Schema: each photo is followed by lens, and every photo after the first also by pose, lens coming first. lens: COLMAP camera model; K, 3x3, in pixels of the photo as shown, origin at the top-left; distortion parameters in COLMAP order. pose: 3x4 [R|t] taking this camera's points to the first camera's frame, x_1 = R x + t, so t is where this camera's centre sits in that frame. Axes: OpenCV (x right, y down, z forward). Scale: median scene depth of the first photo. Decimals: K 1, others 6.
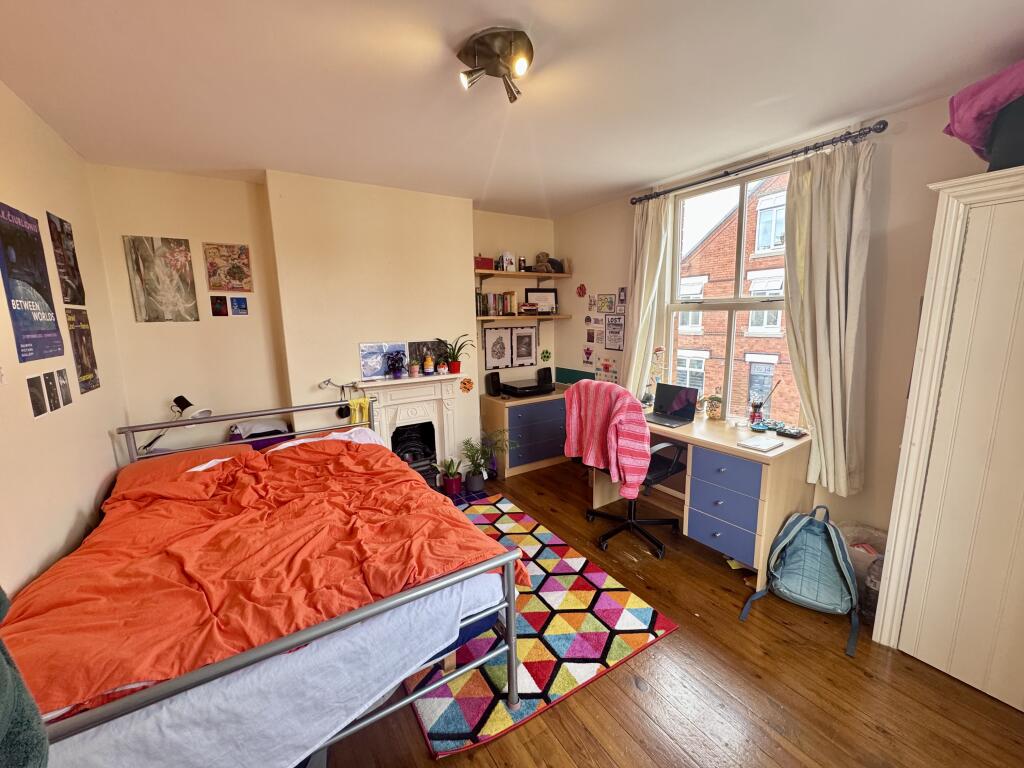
lens RADIAL K [[405.7, 0, 512.0], [0, 405.7, 384.0], [0, 0, 1]] dist [-0.004935, 0.000157]
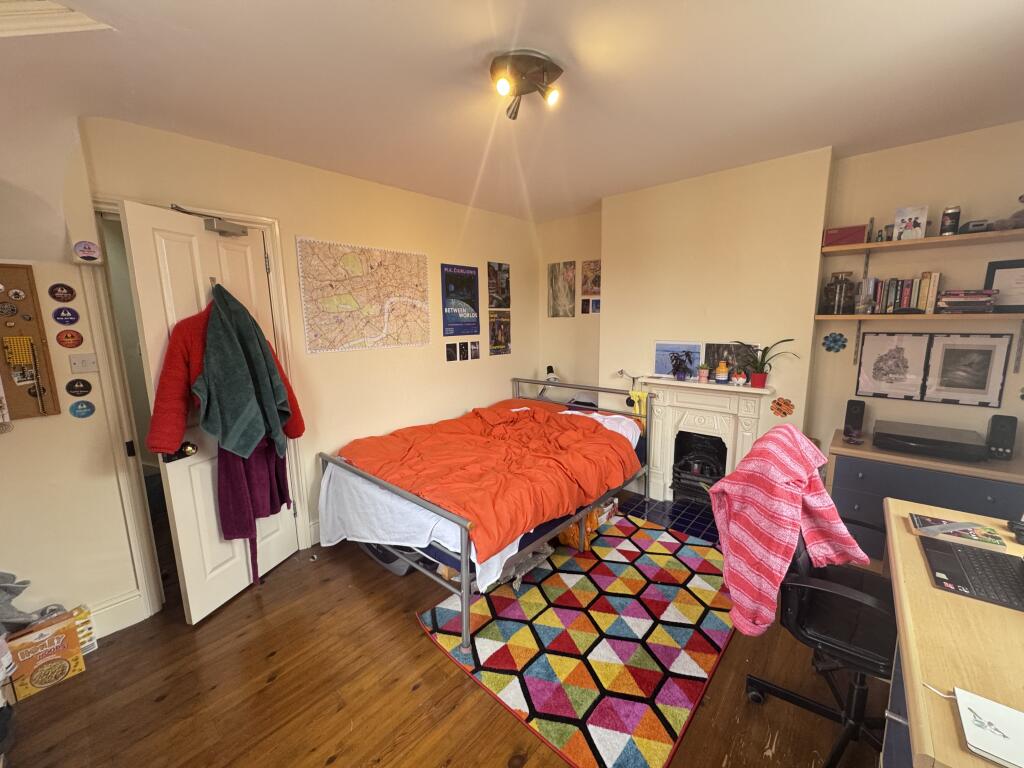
lens RADIAL K [[405.7, 0, 512.0], [0, 405.7, 384.0], [0, 0, 1]] dist [-0.004935, 0.000157]
pose [[0.277409, 0.170457, -0.945510, 0.567807], [-0.149658, 0.979789, 0.132728, -0.079928], [0.949024, 0.104683, 0.297313, 0.382569]]
